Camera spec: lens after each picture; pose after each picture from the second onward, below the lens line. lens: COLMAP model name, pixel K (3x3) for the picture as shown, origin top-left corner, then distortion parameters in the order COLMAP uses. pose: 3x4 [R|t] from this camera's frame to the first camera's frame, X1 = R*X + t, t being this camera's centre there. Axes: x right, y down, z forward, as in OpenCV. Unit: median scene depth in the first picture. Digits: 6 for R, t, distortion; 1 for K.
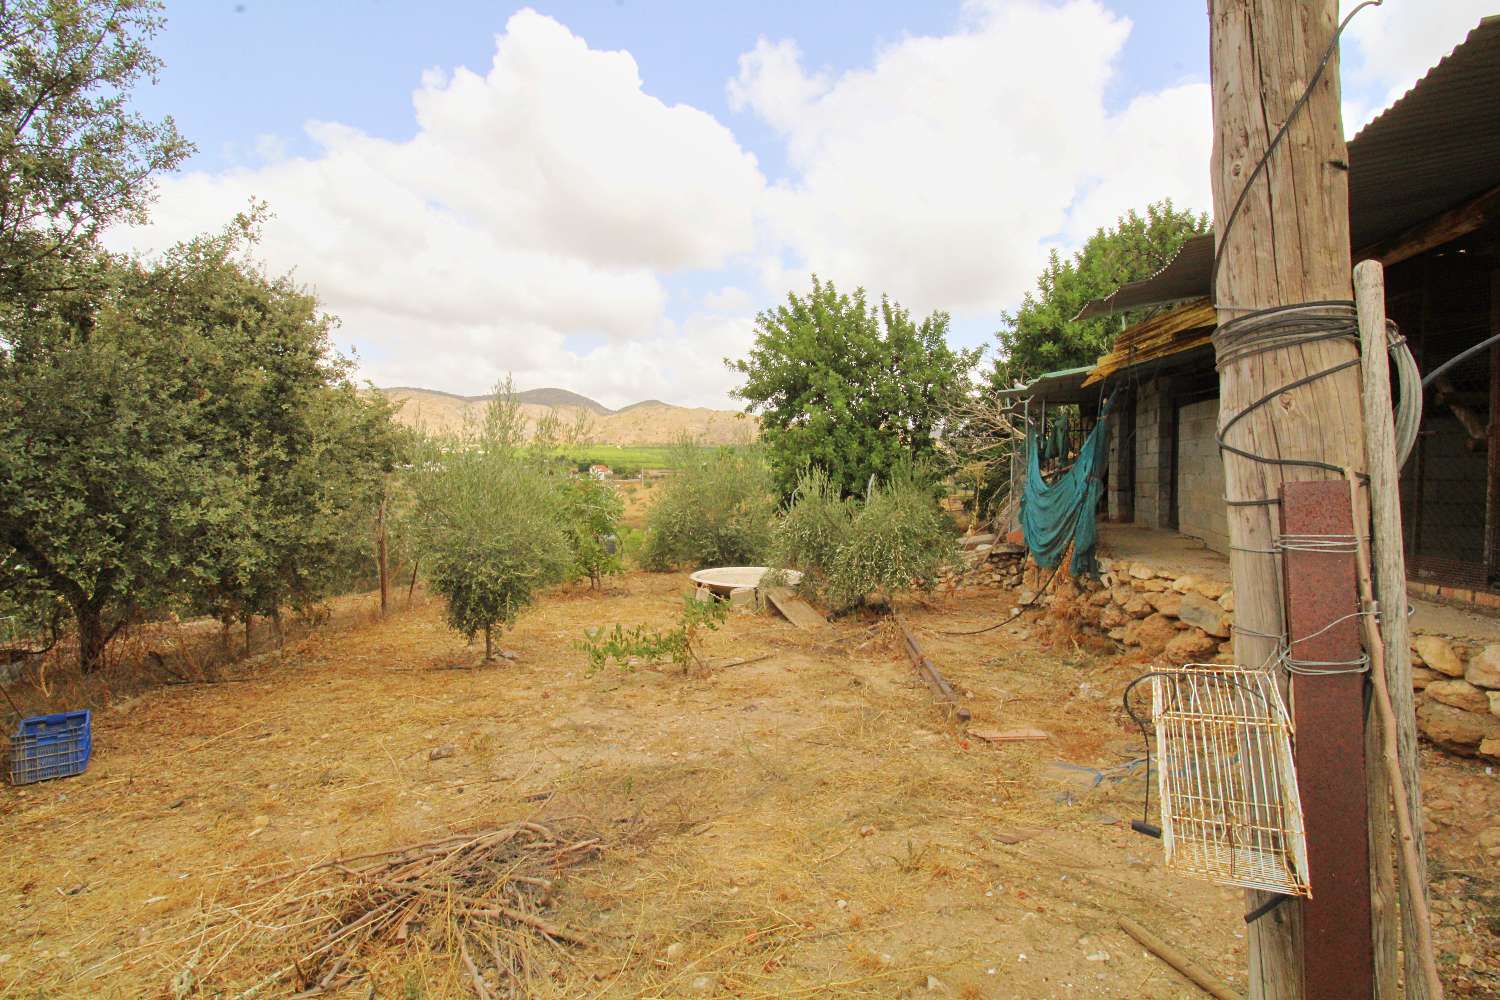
lens RADIAL K [[706.9, 0, 741.3], [0, 706.9, 488.7], [0, 0, 1]] dist [-0.004262, -0.011321]
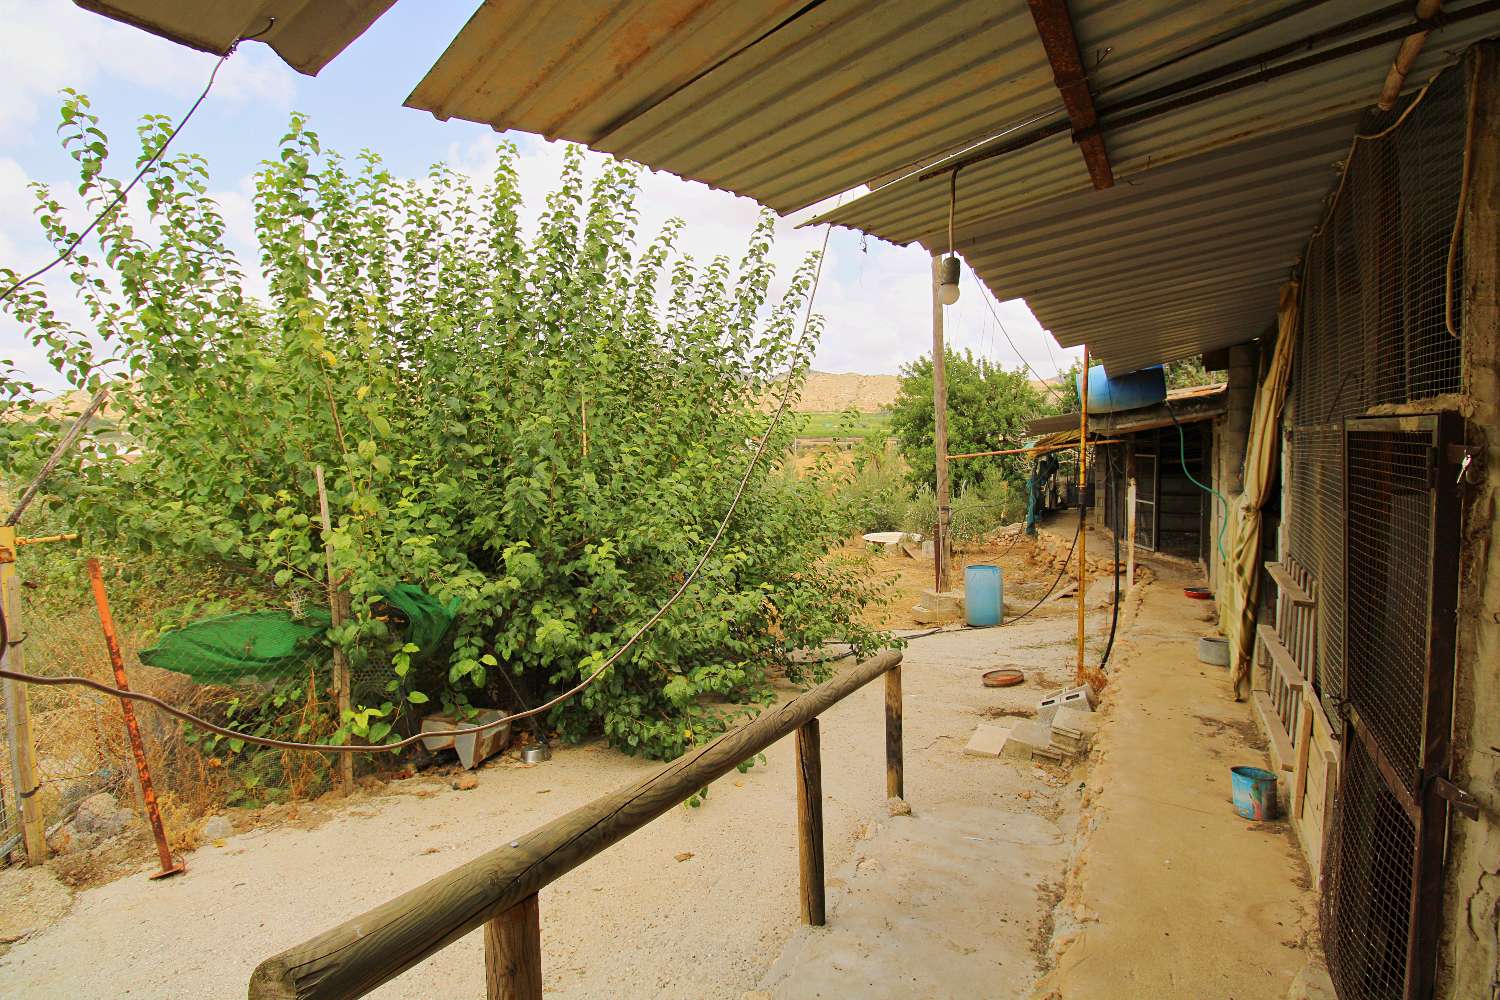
lens RADIAL K [[706.9, 0, 741.3], [0, 706.9, 488.7], [0, 0, 1]] dist [-0.004262, -0.011321]
pose [[0.977275, -0.014125, -0.211504, 0.012344], [0.023887, 0.998760, 0.043670, -0.090581], [0.210625, -0.047730, 0.976401, -0.851891]]
